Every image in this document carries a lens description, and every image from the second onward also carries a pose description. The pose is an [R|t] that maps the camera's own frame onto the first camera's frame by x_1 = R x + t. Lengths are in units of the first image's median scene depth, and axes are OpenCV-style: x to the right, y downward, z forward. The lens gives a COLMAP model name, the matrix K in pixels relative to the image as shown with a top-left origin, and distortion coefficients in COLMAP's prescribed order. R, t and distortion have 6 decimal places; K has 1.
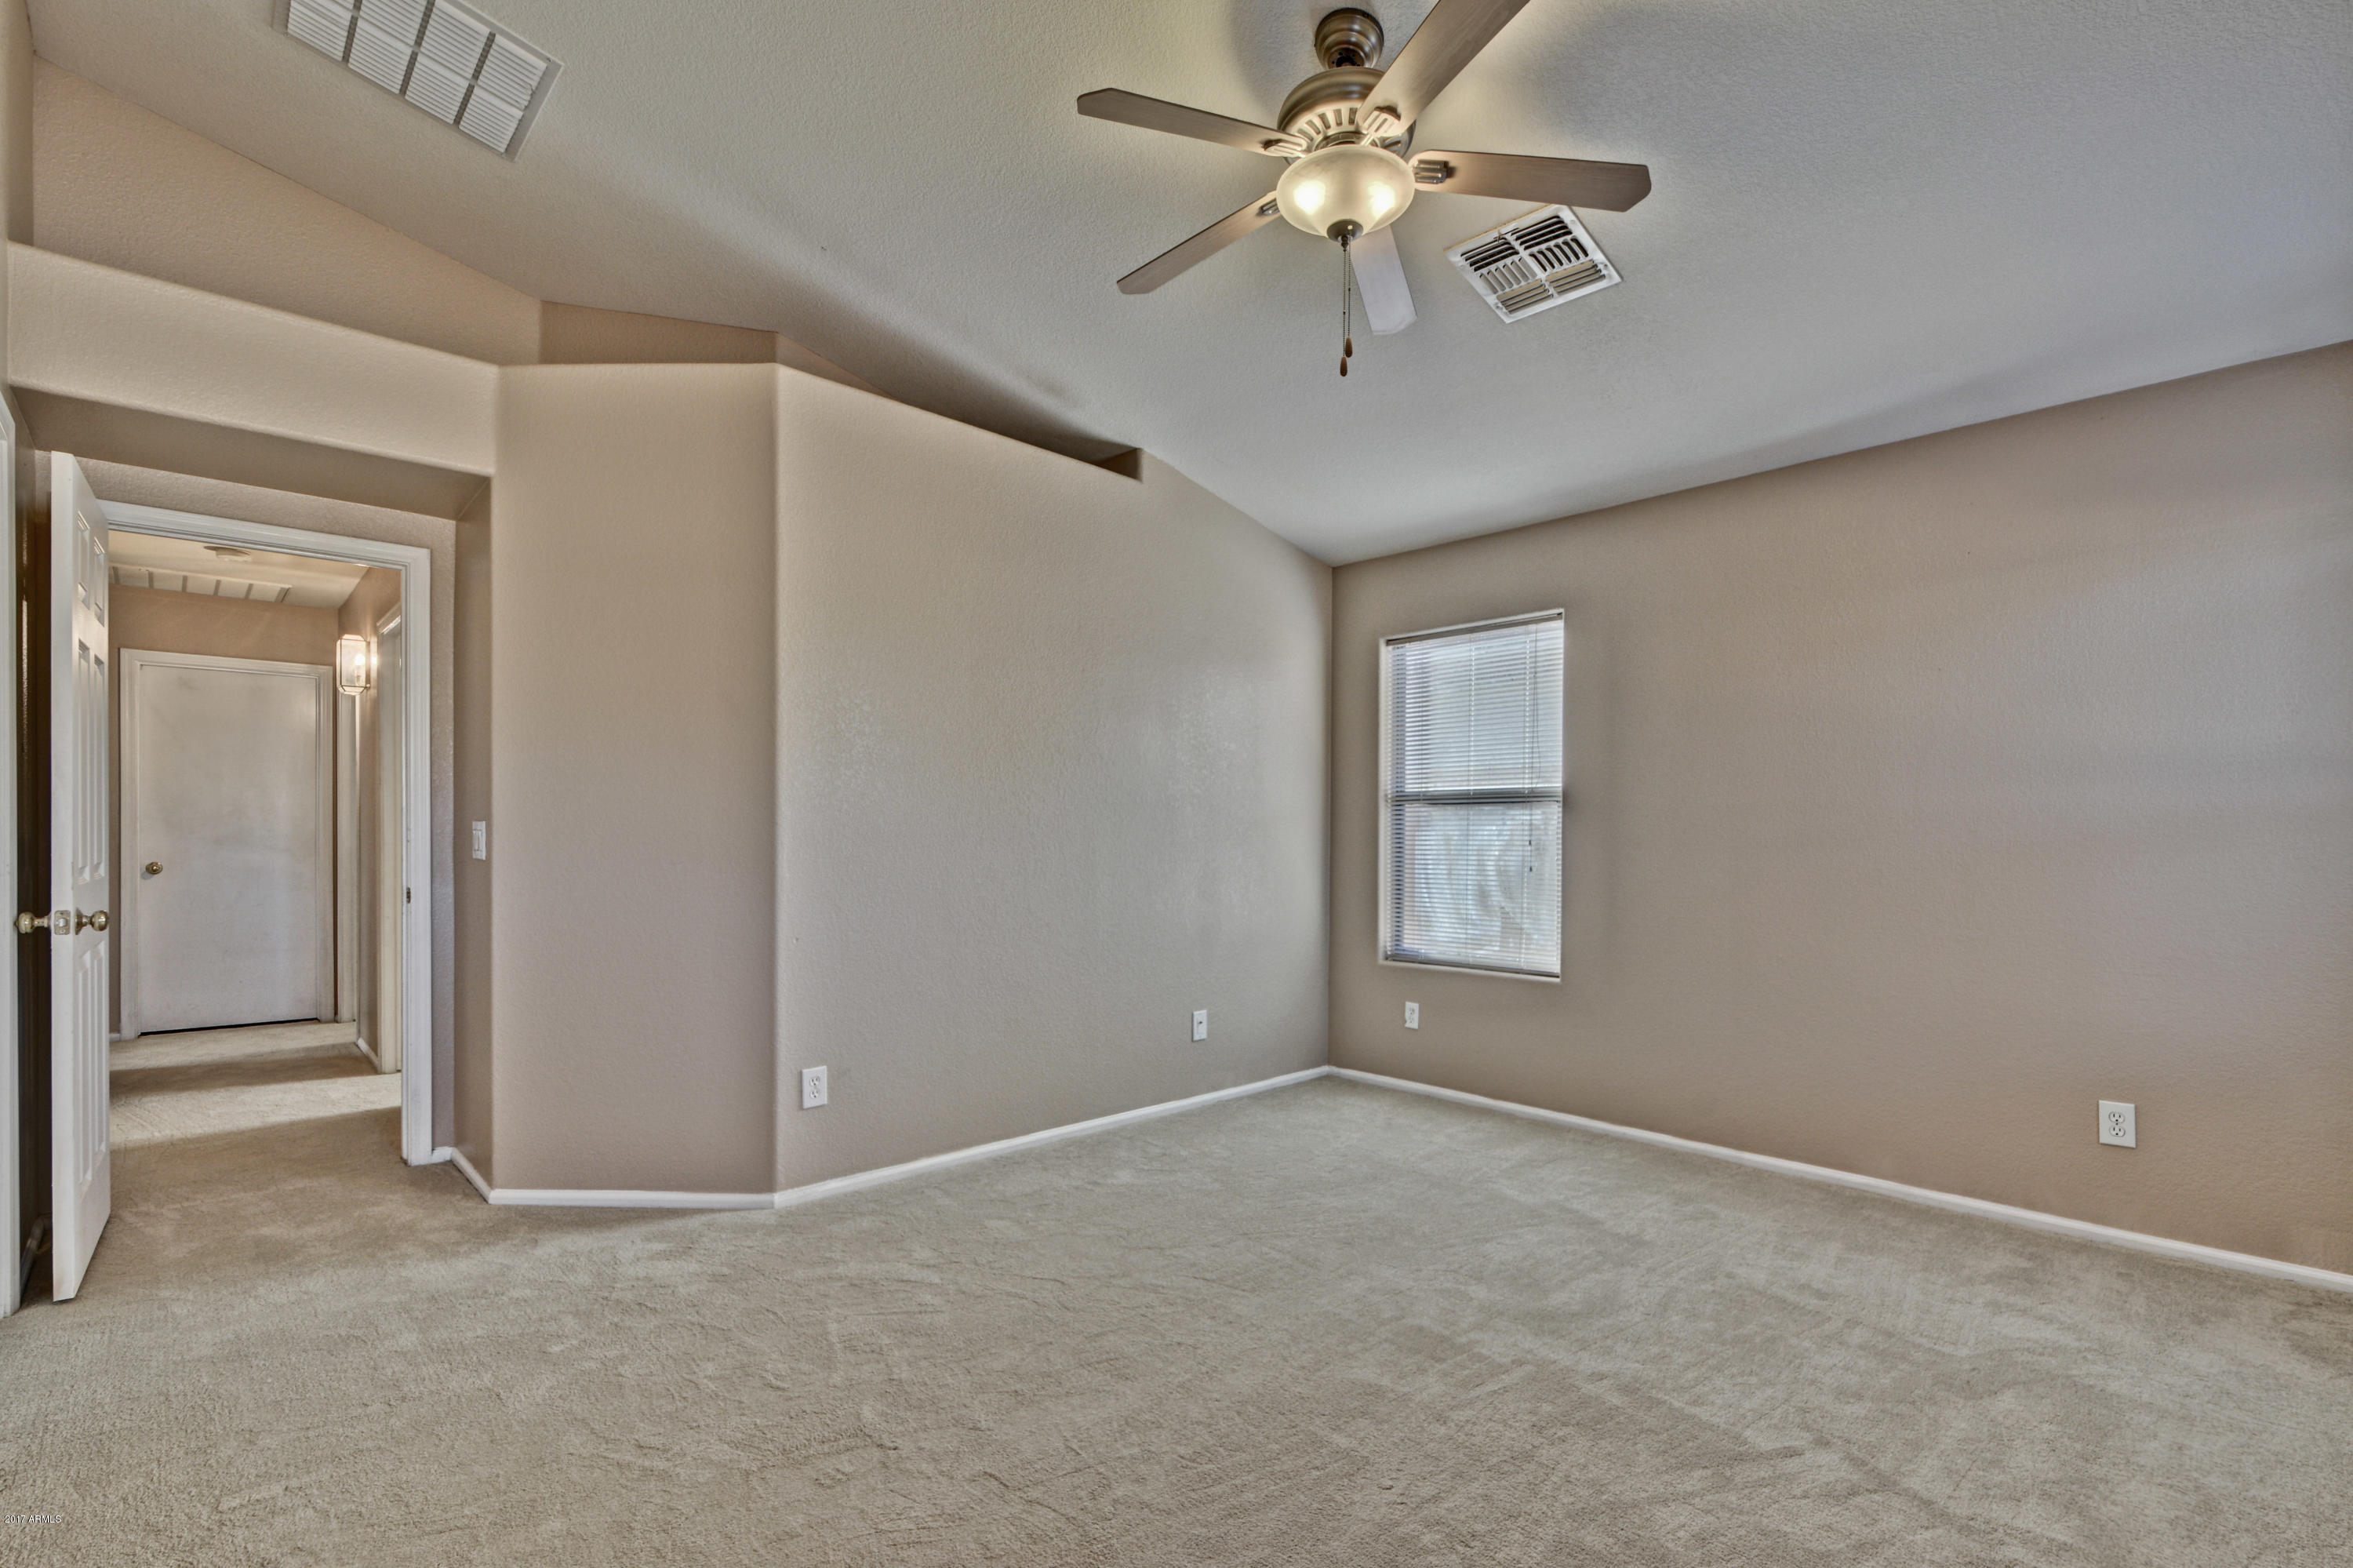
lens RADIAL K [[1066.7, 0, 1209.6], [0, 1066.7, 829.0], [0, 0, 1]] dist [0.003099, -0.000318]
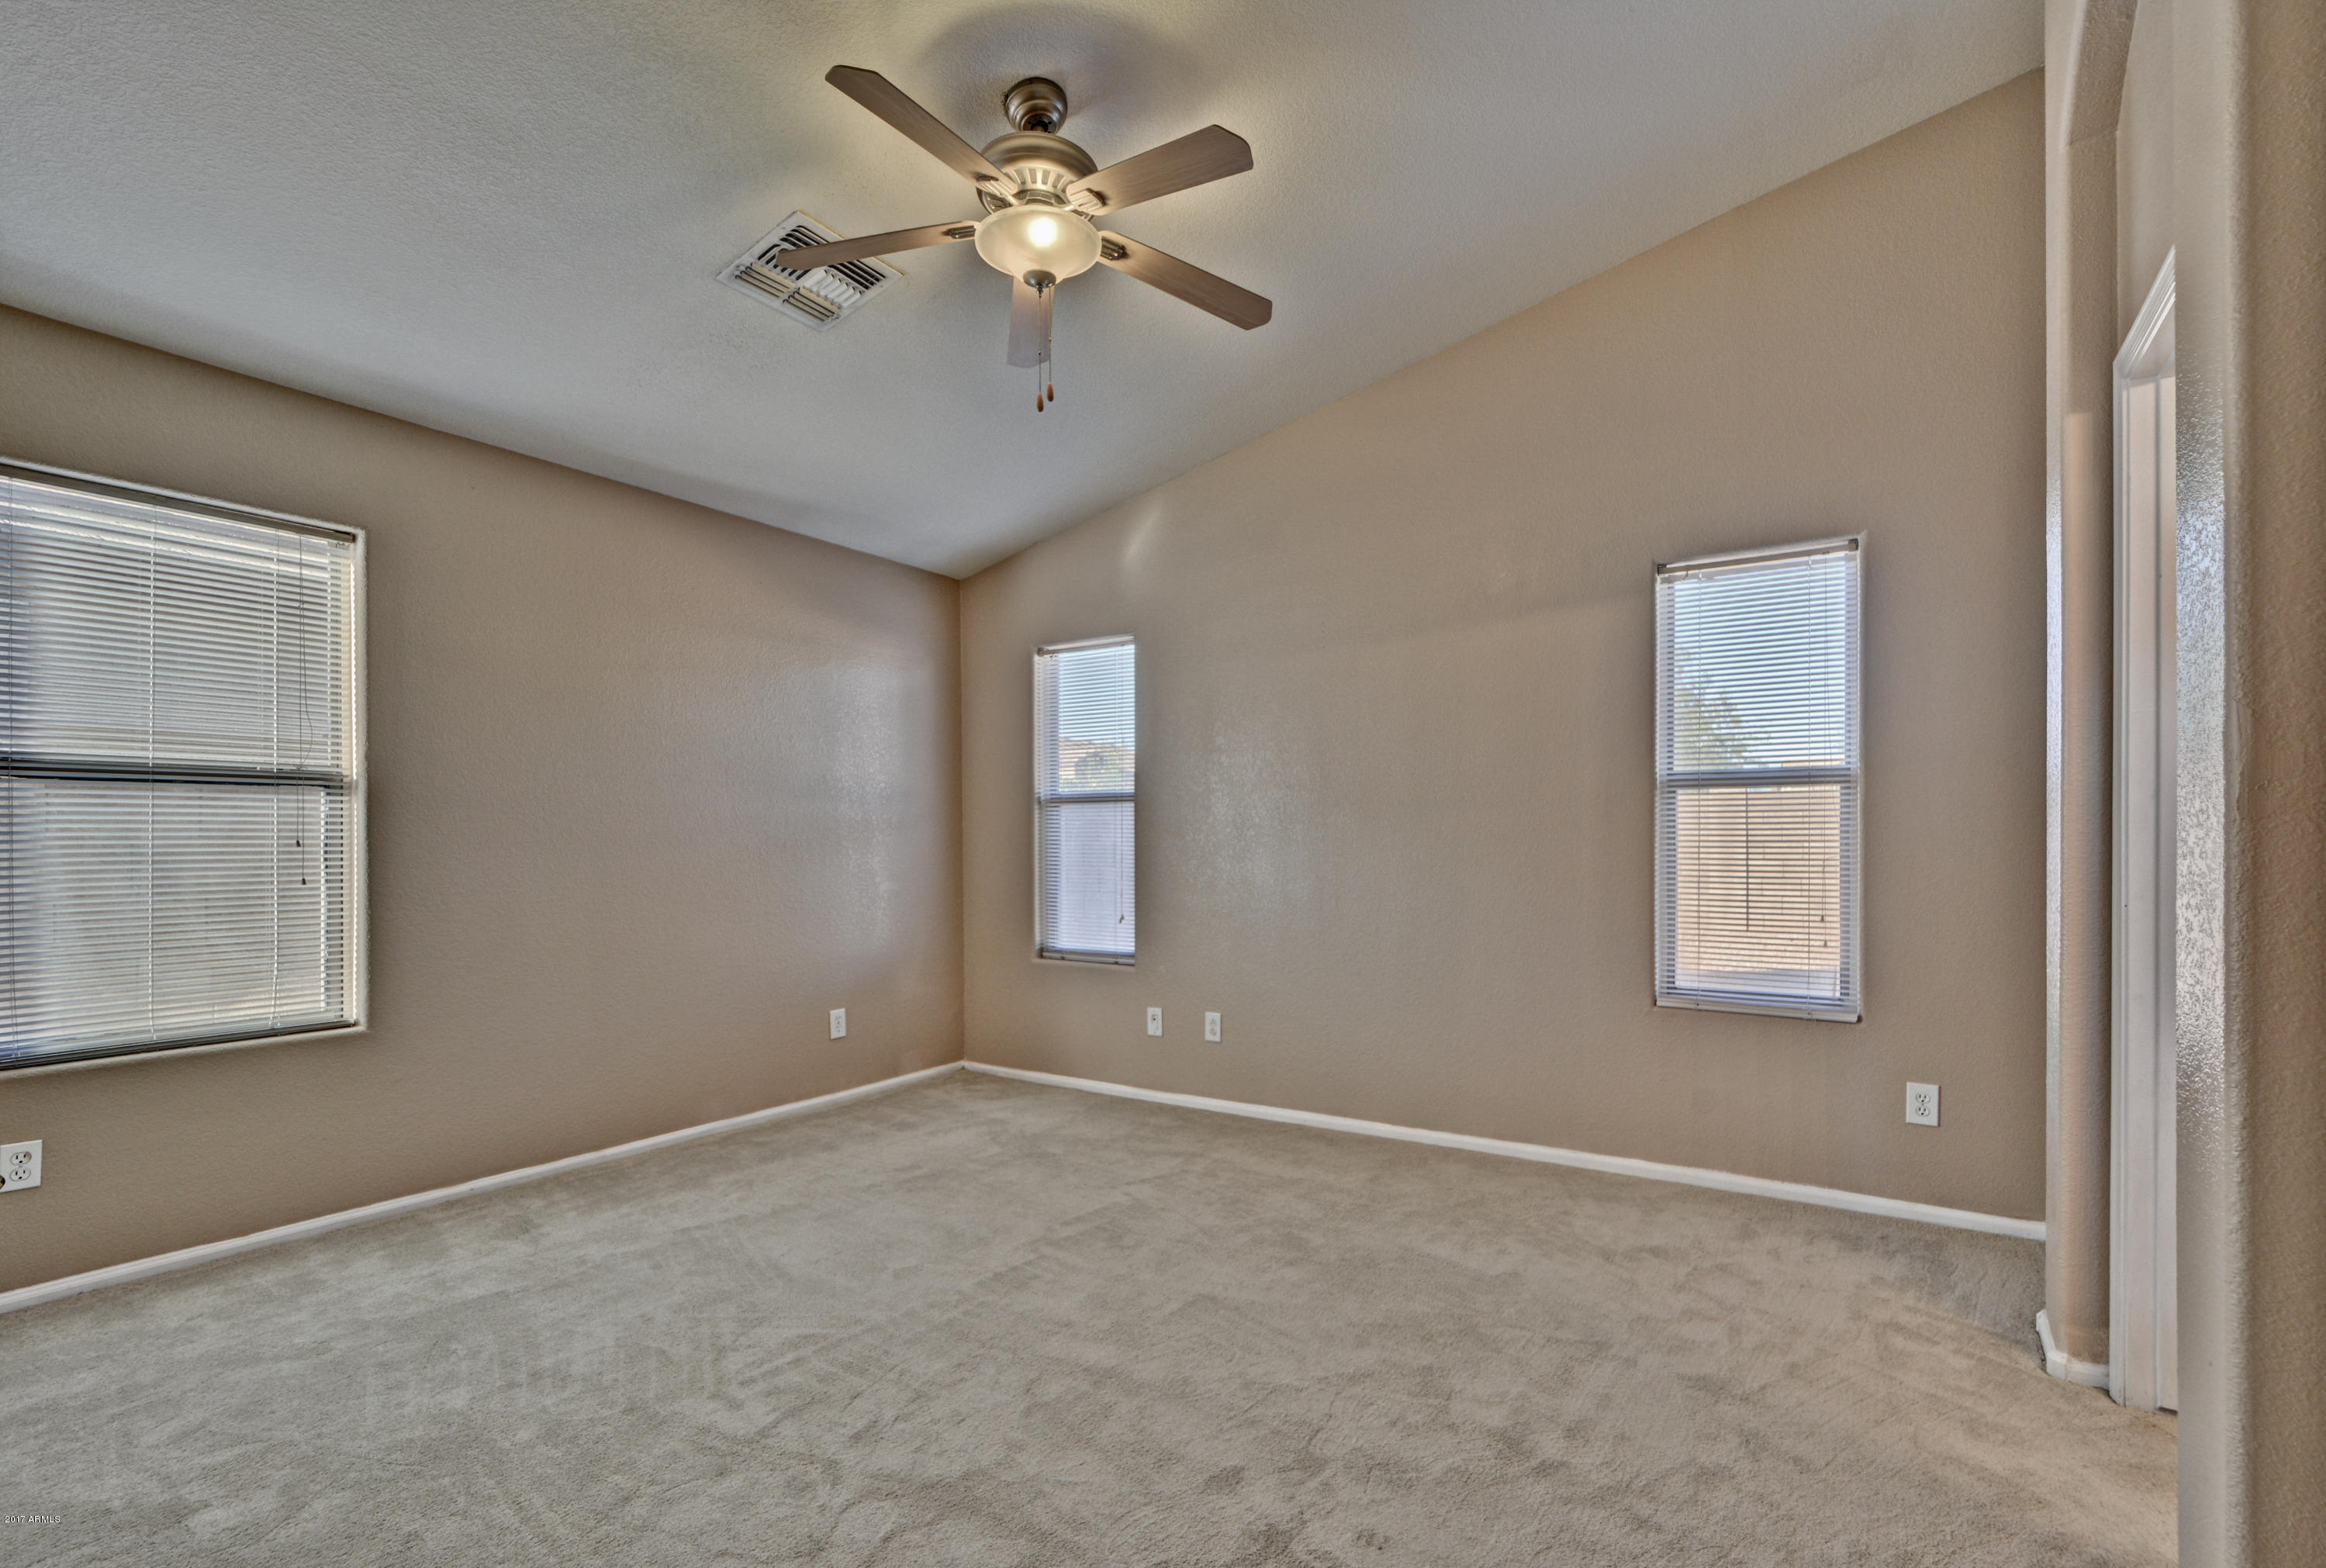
lens RADIAL K [[1042.0, 0, 1215.8], [0, 1042.0, 829.3], [0, 0, 1]] dist [0.010485, -0.000550]
pose [[-0.226148, 0.008803, 0.974053, -0.842254], [0.003725, 0.999960, -0.008172, 0.016985], [-0.974086, 0.001781, -0.226171, 0.952267]]
